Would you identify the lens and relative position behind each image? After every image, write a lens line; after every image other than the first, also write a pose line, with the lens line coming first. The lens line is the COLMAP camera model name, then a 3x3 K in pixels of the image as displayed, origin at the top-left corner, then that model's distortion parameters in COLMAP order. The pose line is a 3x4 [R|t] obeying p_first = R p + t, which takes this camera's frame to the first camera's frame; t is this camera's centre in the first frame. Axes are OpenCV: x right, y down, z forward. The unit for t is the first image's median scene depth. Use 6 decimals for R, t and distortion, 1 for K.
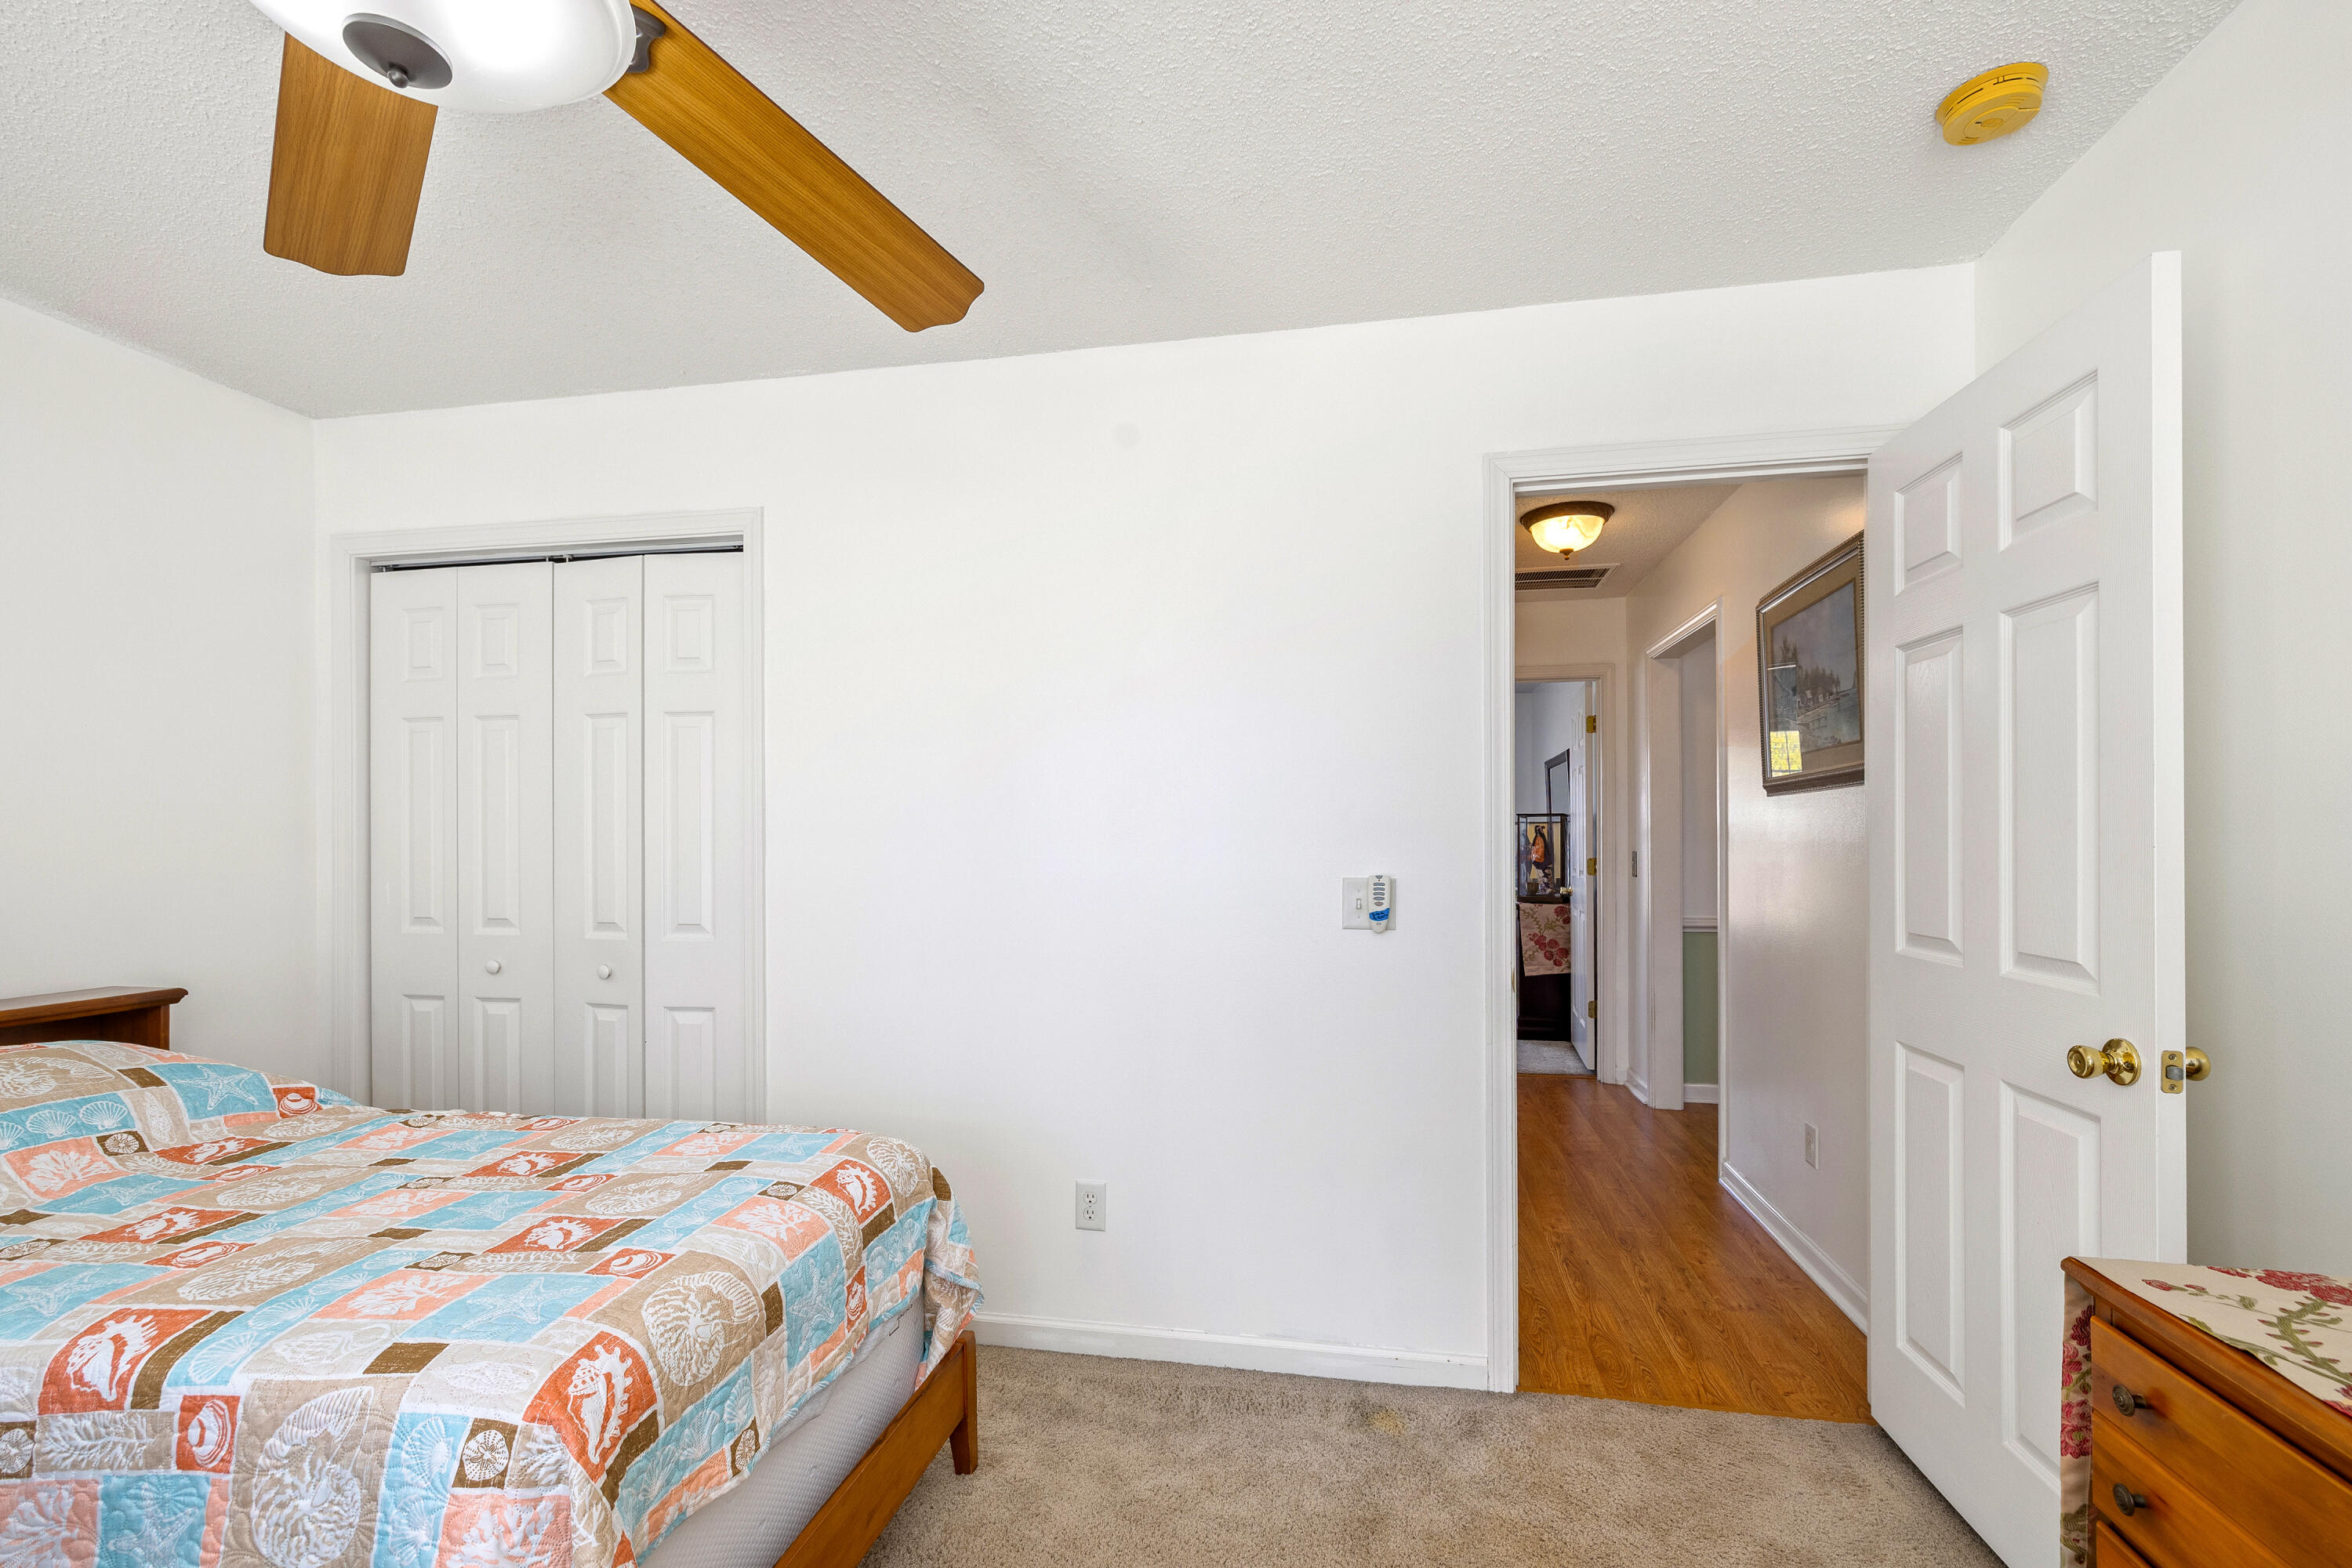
lens RADIAL K [[1063.4, 0, 1181.3], [0, 1063.4, 775.3], [0, 0, 1]] dist [0.002083, 0.000084]
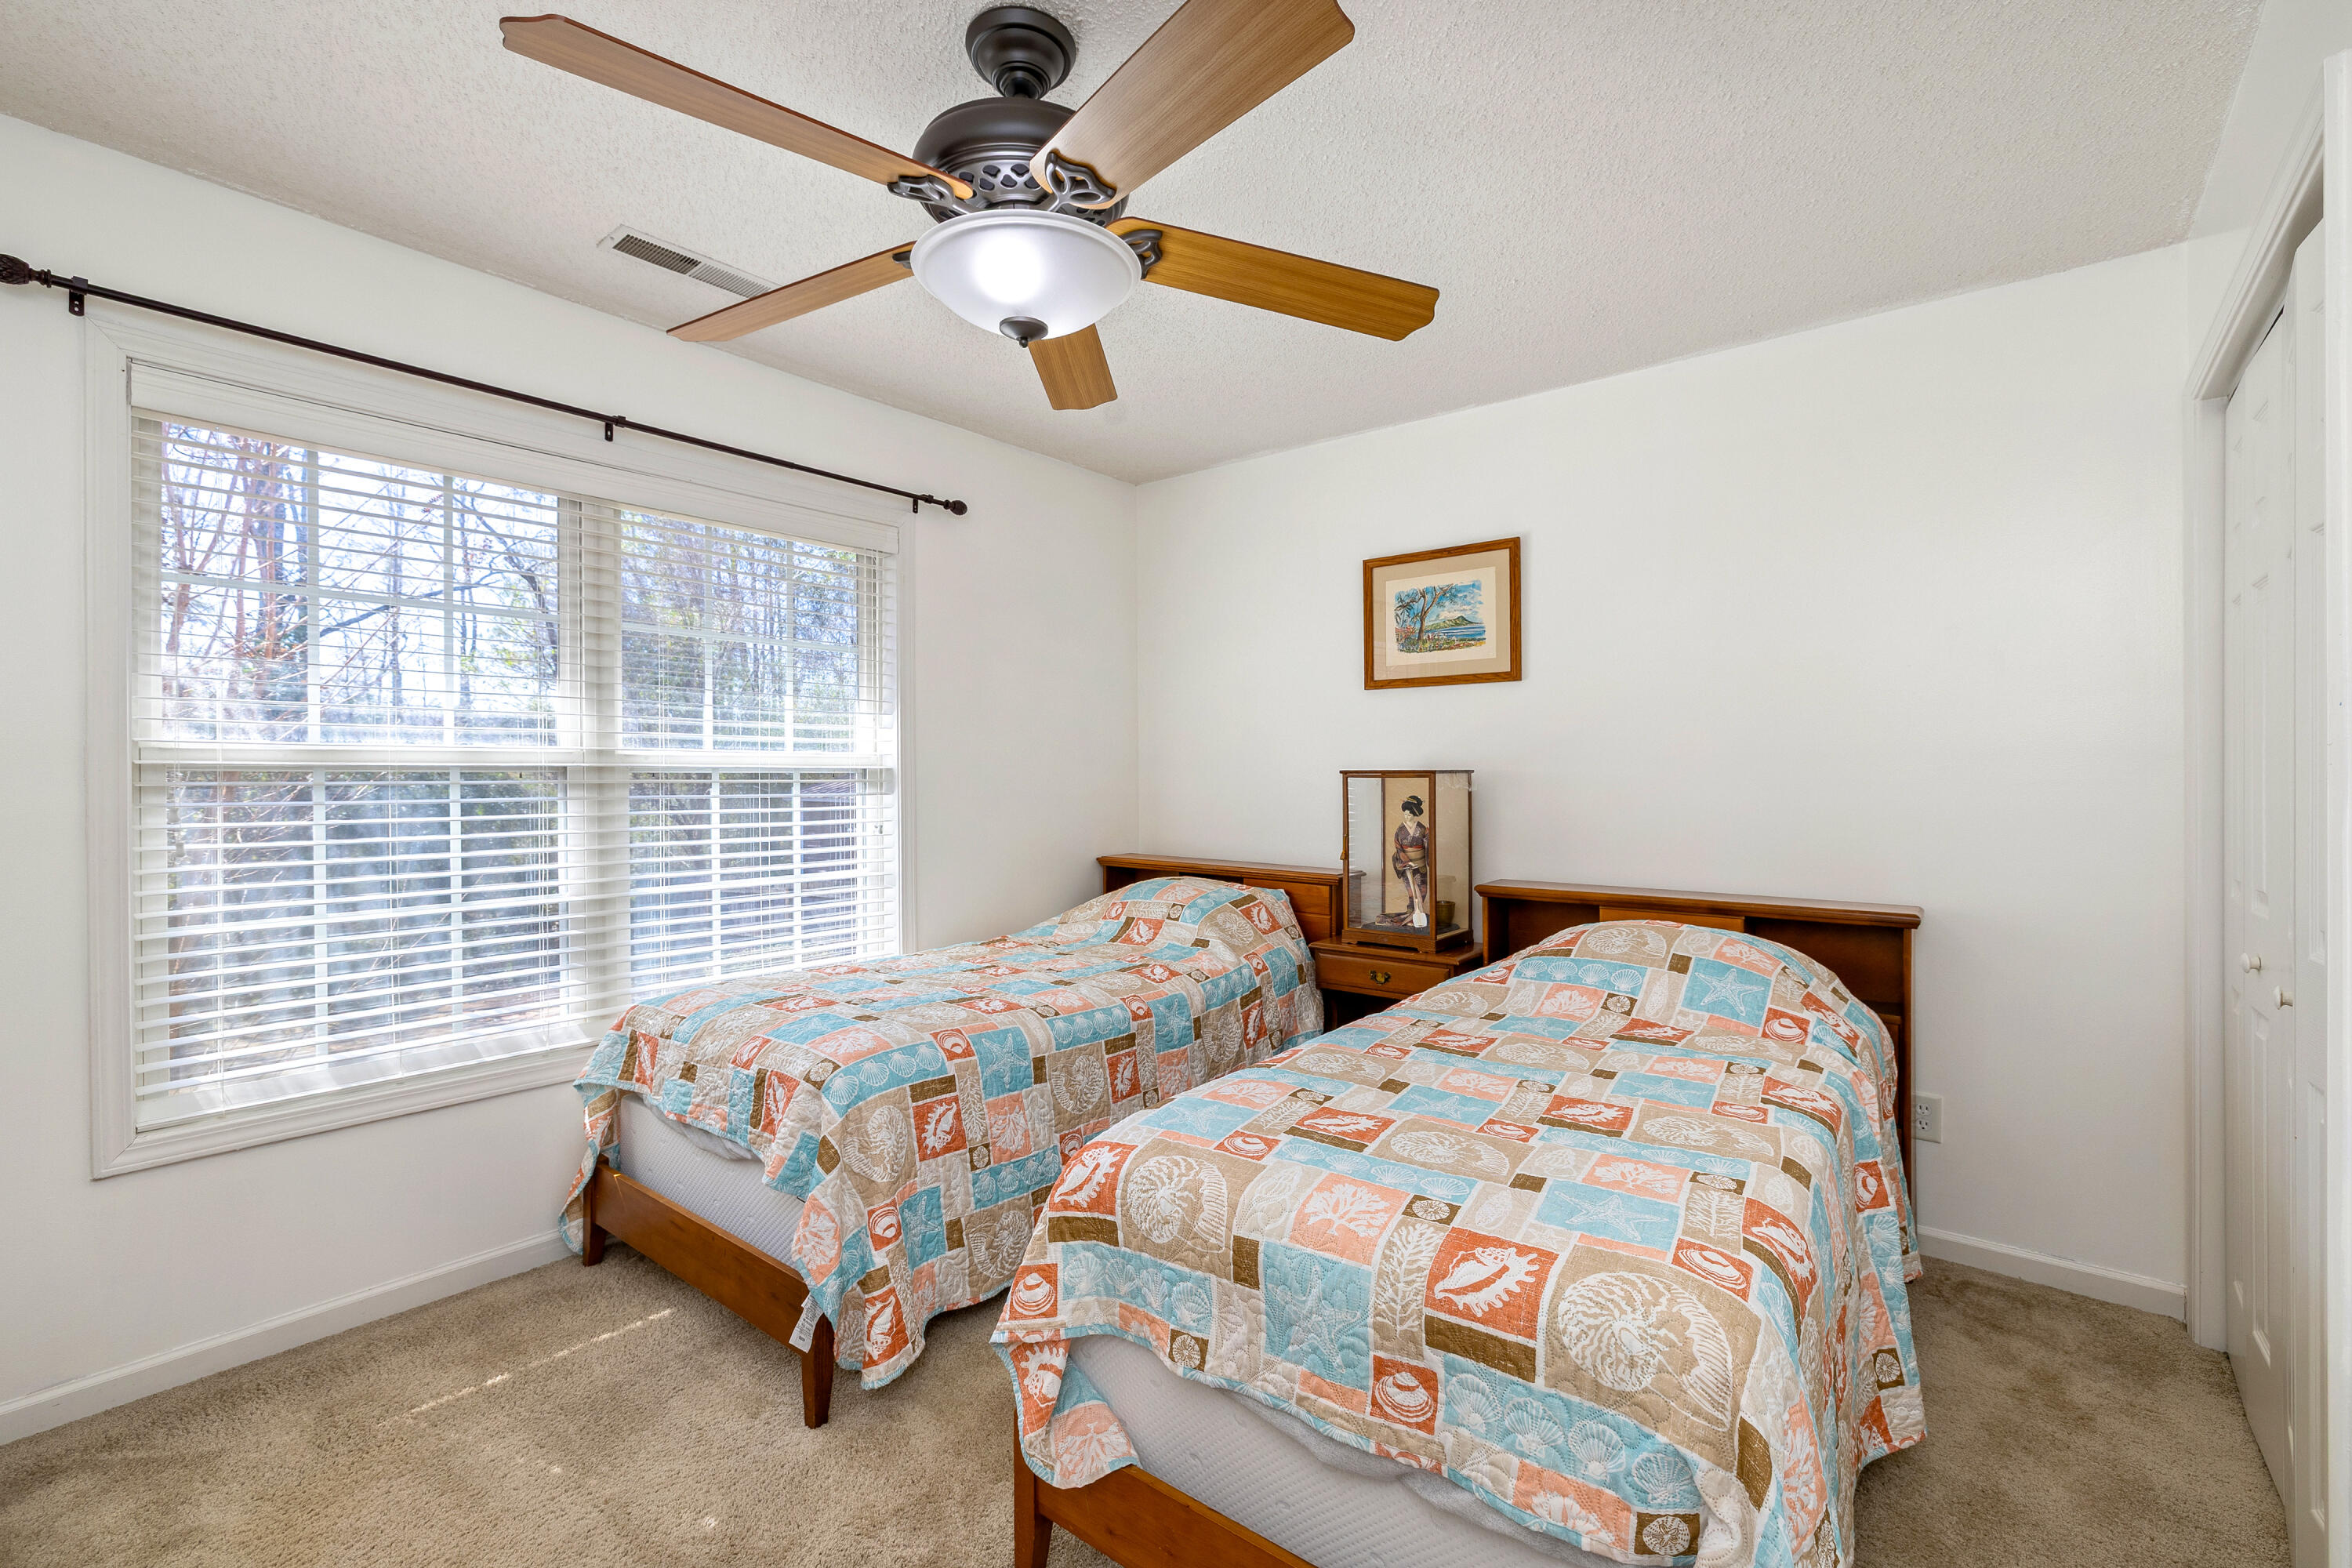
lens RADIAL K [[1017.8, 0, 1176.0], [0, 1017.8, 784.0], [0, 0, 1]] dist [0.012962, -0.000651]
pose [[-0.475292, 0.011296, -0.879755, 0.374278], [0.051210, 0.998578, -0.014844, 0.069873], [0.878336, -0.052107, -0.475195, 1.171560]]
